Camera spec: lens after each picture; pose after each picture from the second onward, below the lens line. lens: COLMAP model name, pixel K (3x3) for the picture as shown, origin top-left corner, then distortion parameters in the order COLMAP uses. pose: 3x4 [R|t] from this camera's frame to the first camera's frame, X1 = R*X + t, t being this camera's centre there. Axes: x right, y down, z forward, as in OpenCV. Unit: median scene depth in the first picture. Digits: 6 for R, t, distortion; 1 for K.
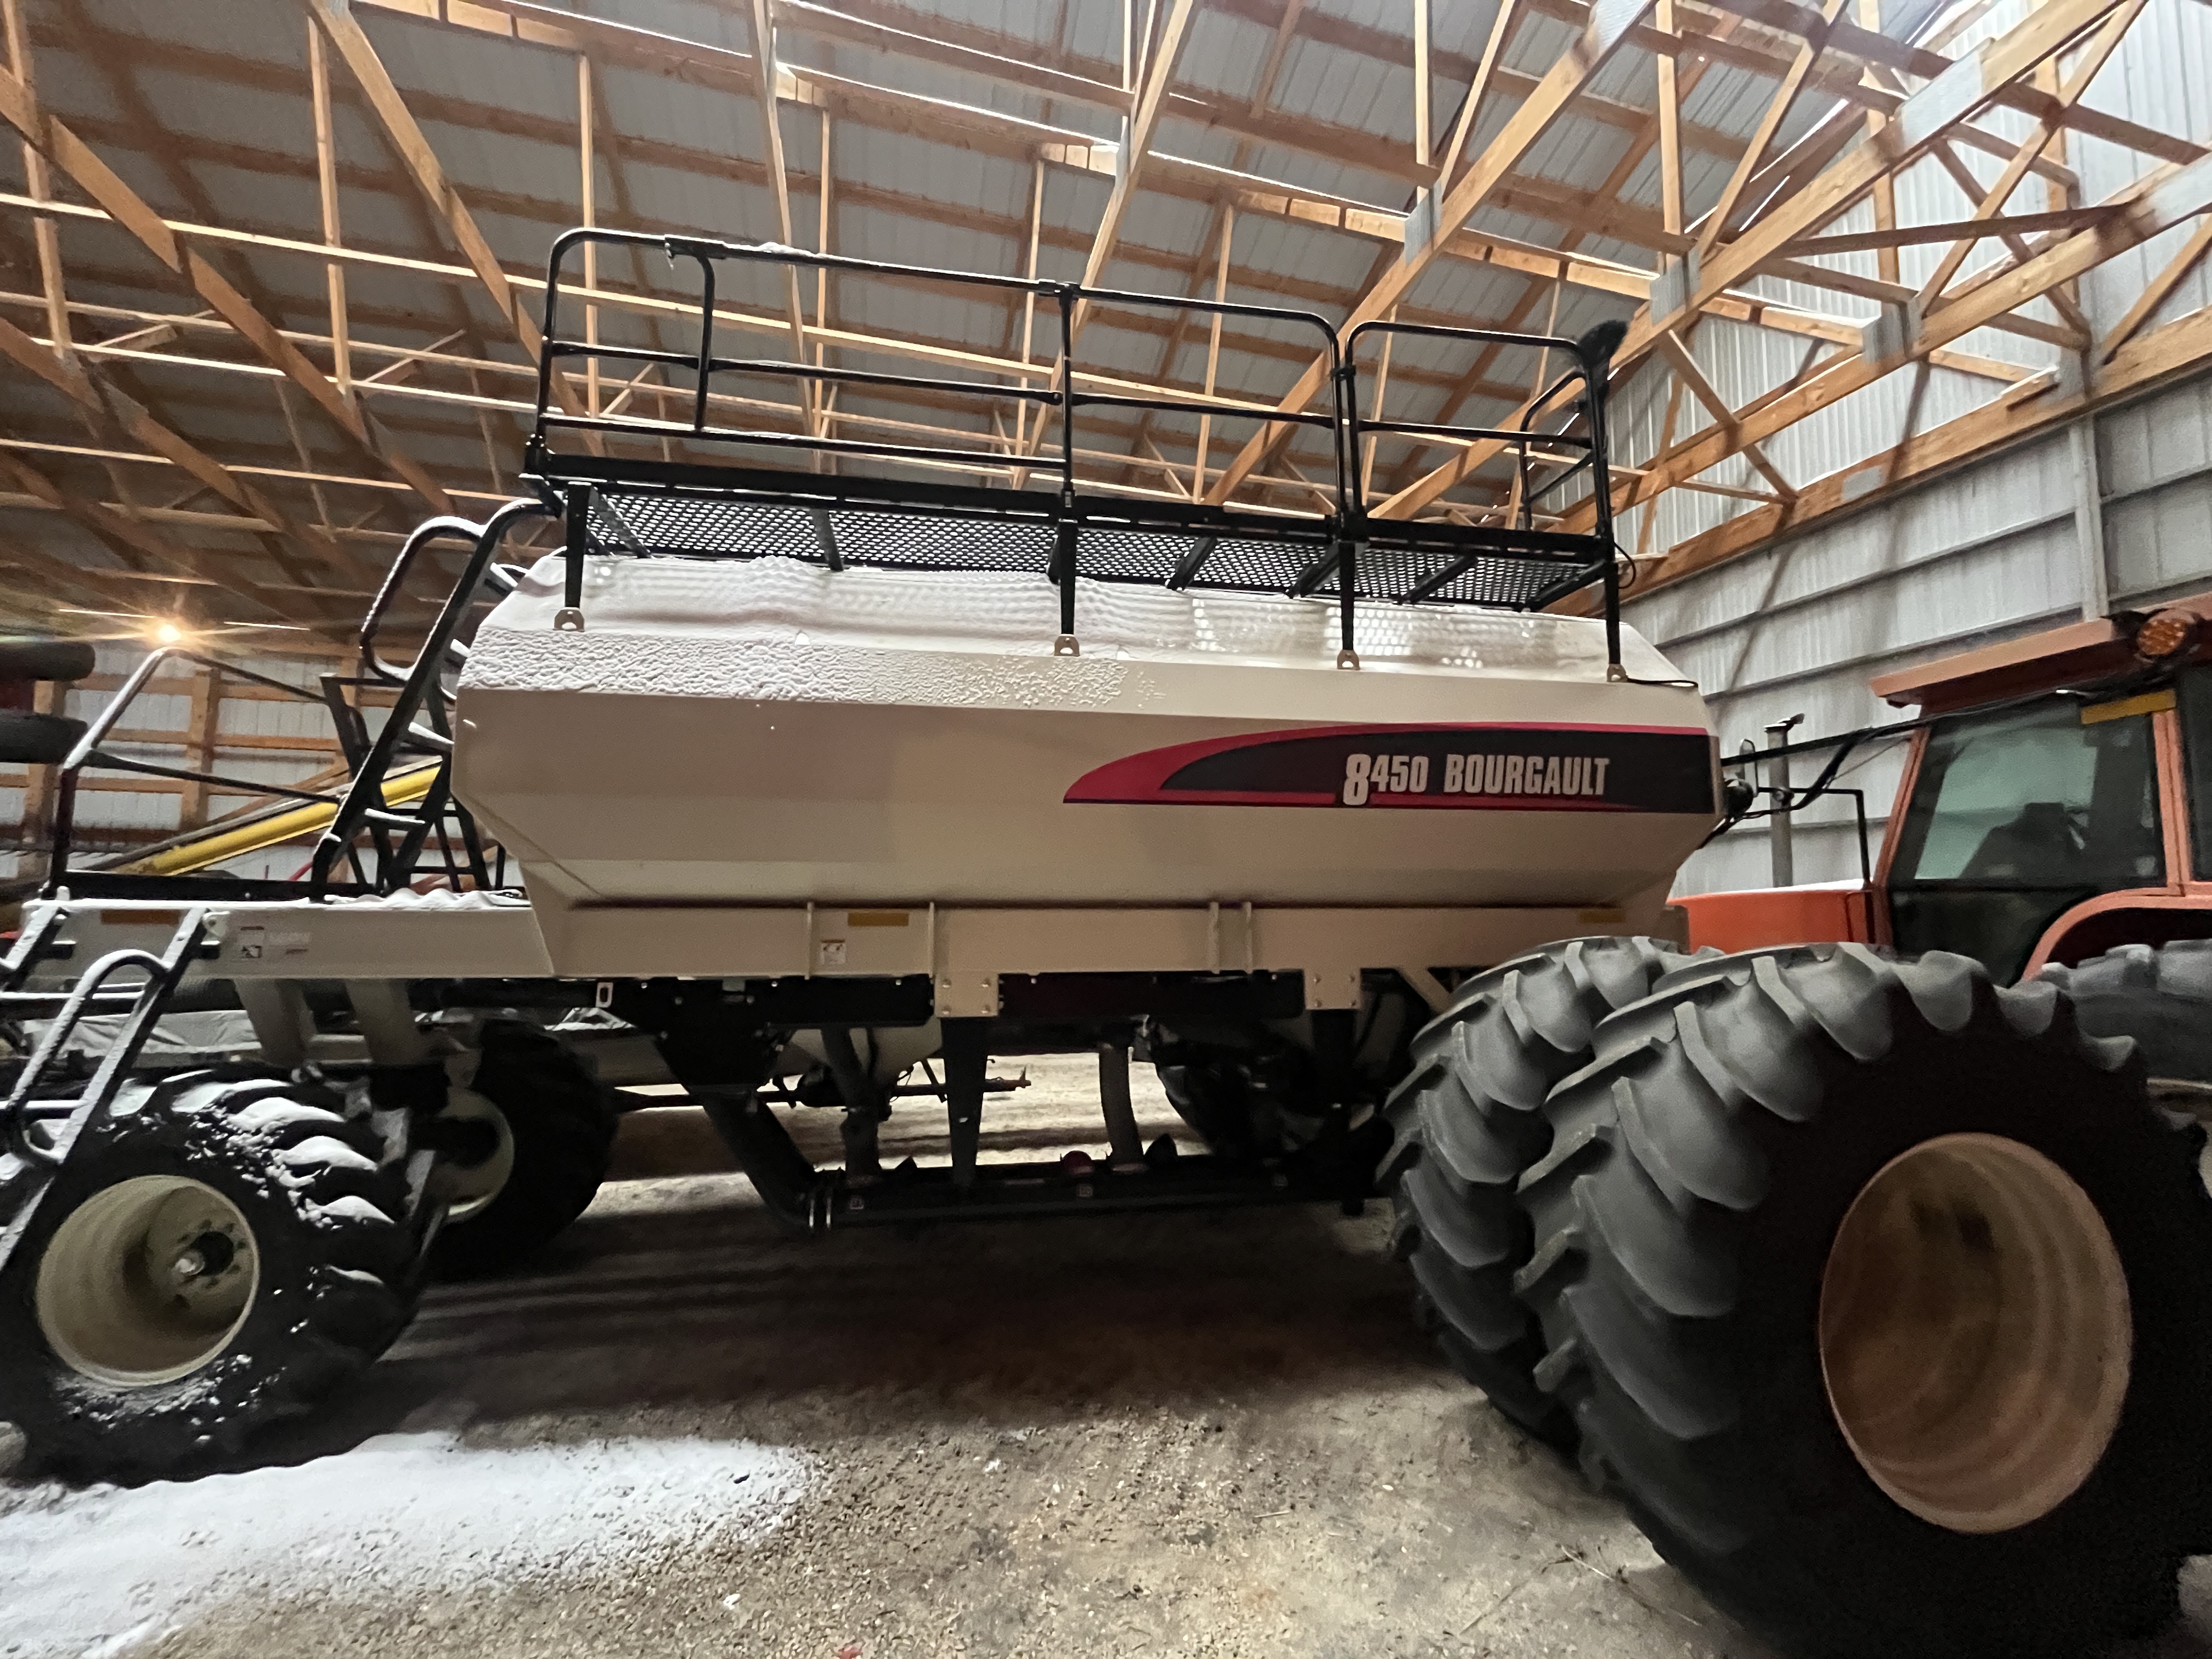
lens RADIAL K [[884.6, 0, 1097.7], [0, 884.6, 831.5], [0, 0, 1]] dist [-0.003733, 0.000139]
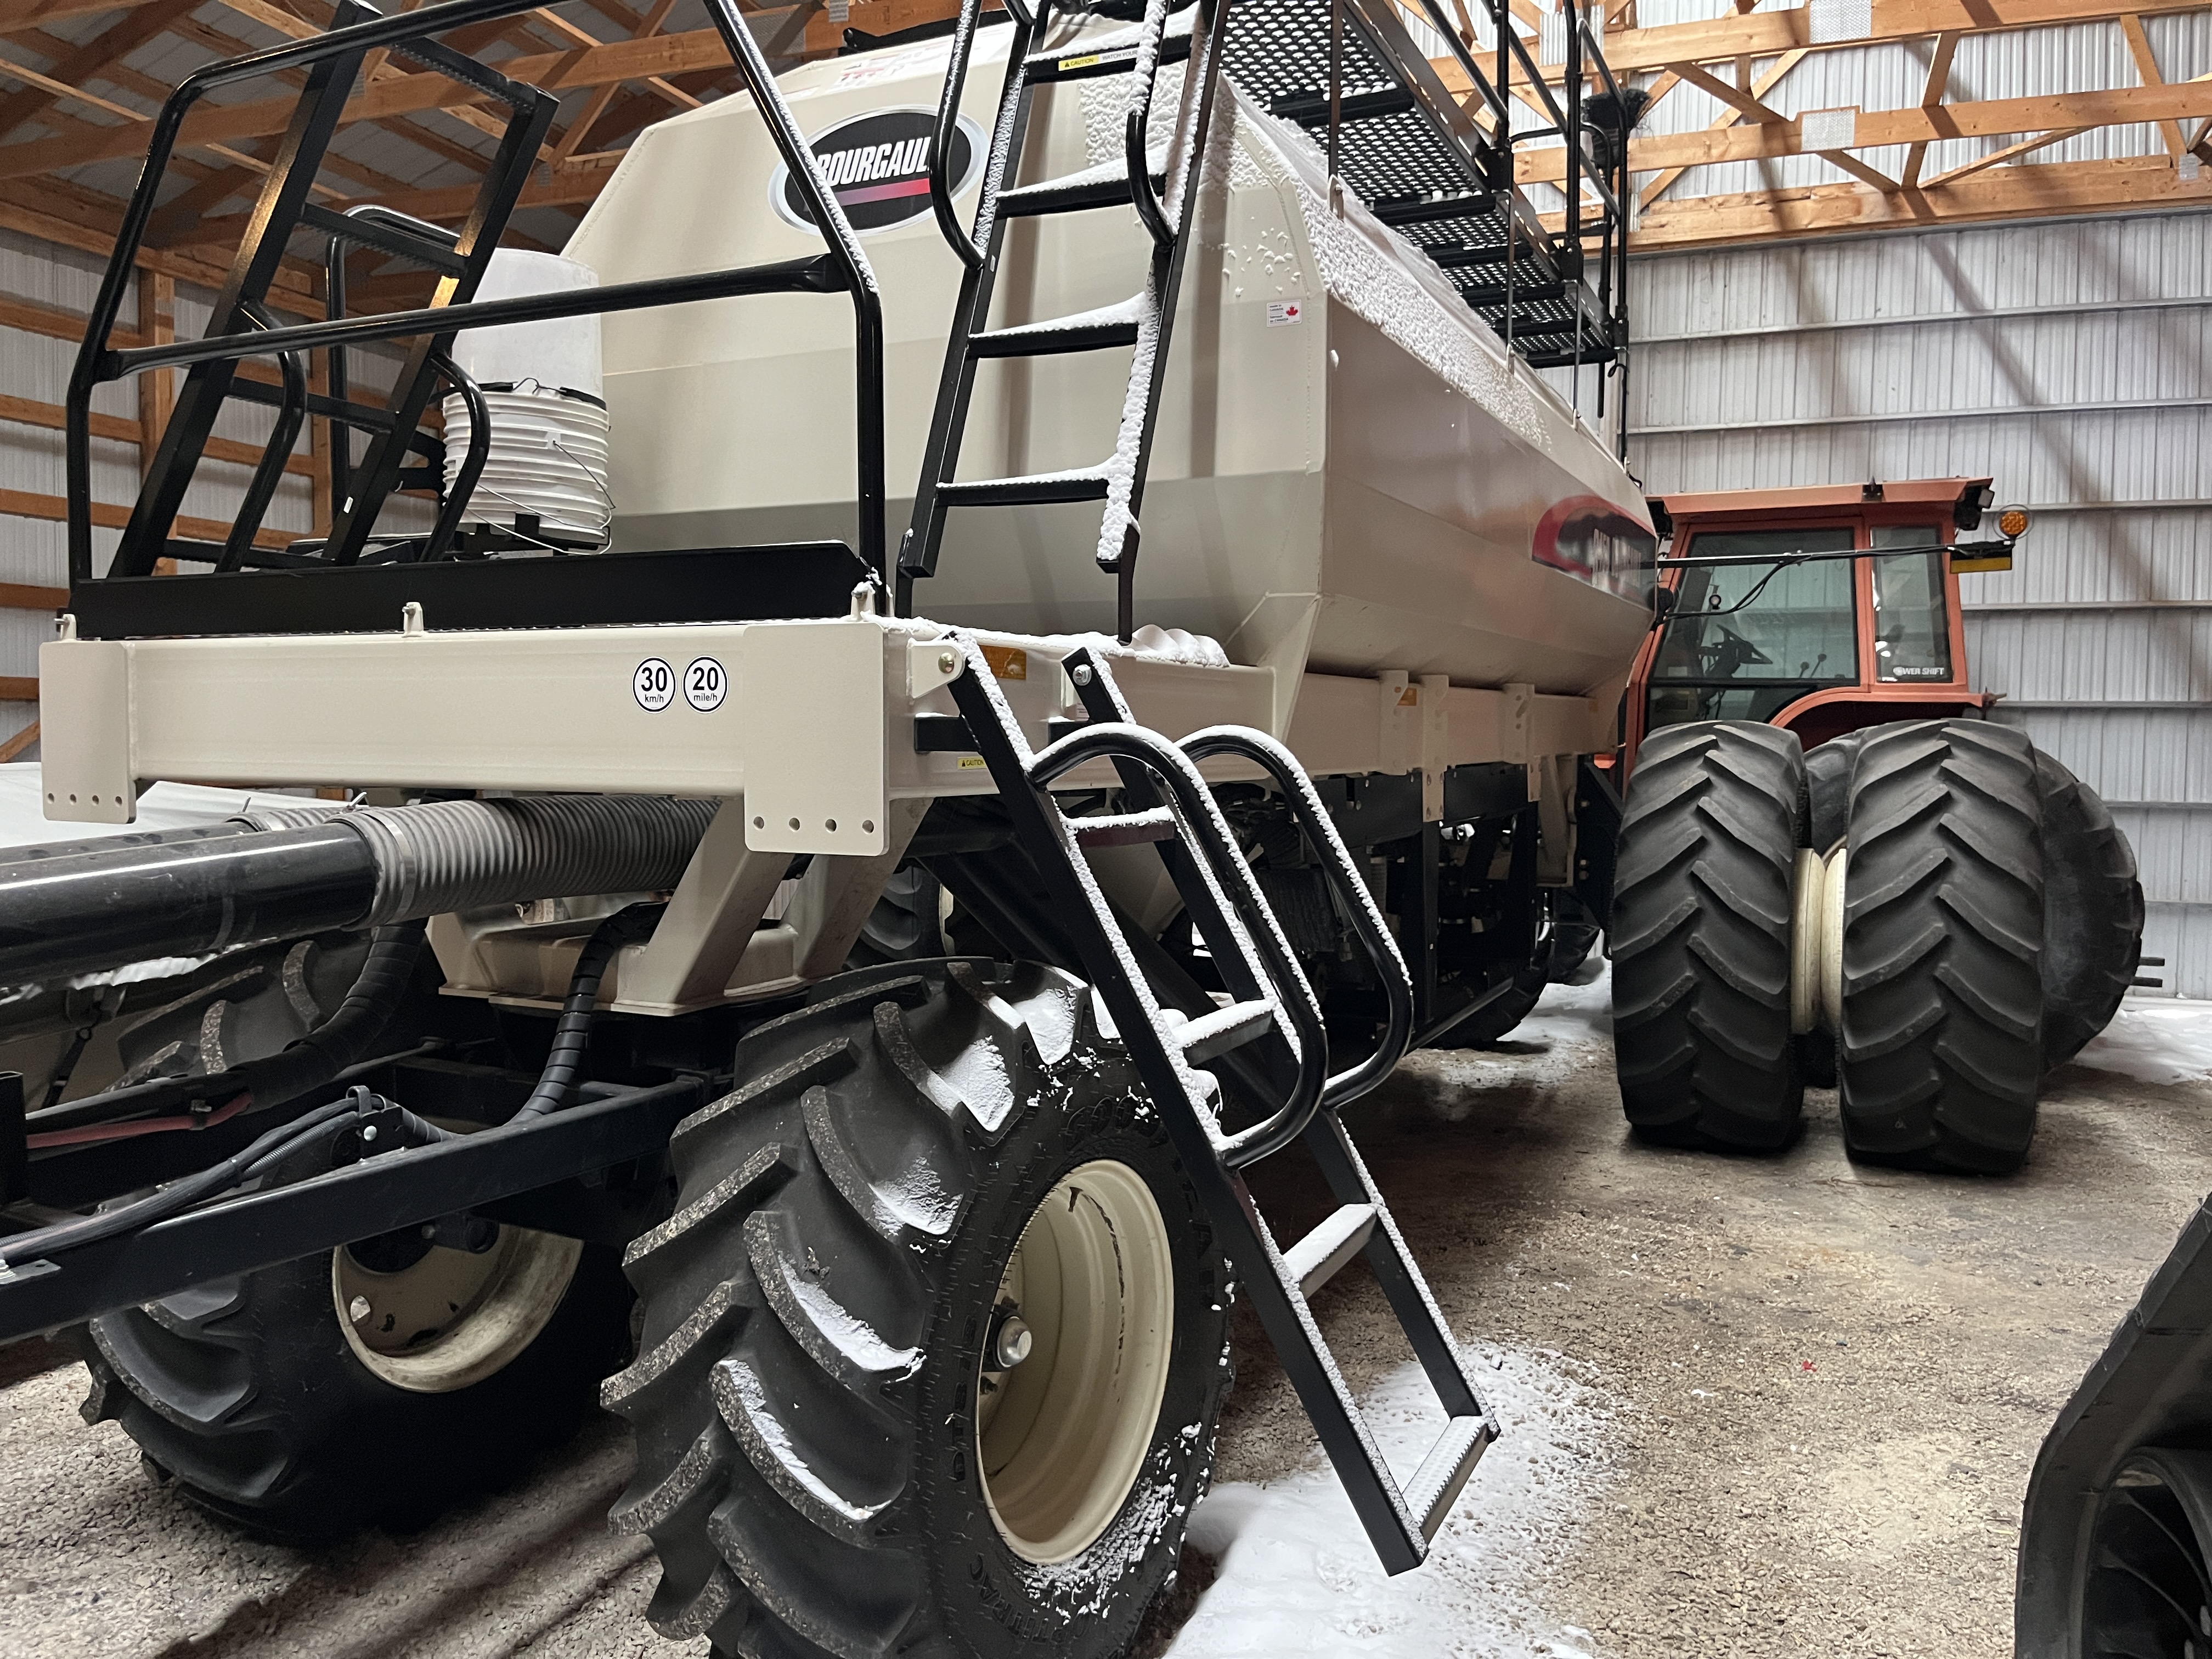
lens RADIAL K [[1679.2, 0, 1106.0], [0, 1679.2, 829.5], [0, 0, 1]] dist [0.067853, -0.099741]
pose [[0.570546, -0.045007, 0.820032, -1.488917], [-0.084371, 0.990002, 0.113037, 0.071712], [-0.816920, -0.133680, 0.561044, 0.377060]]
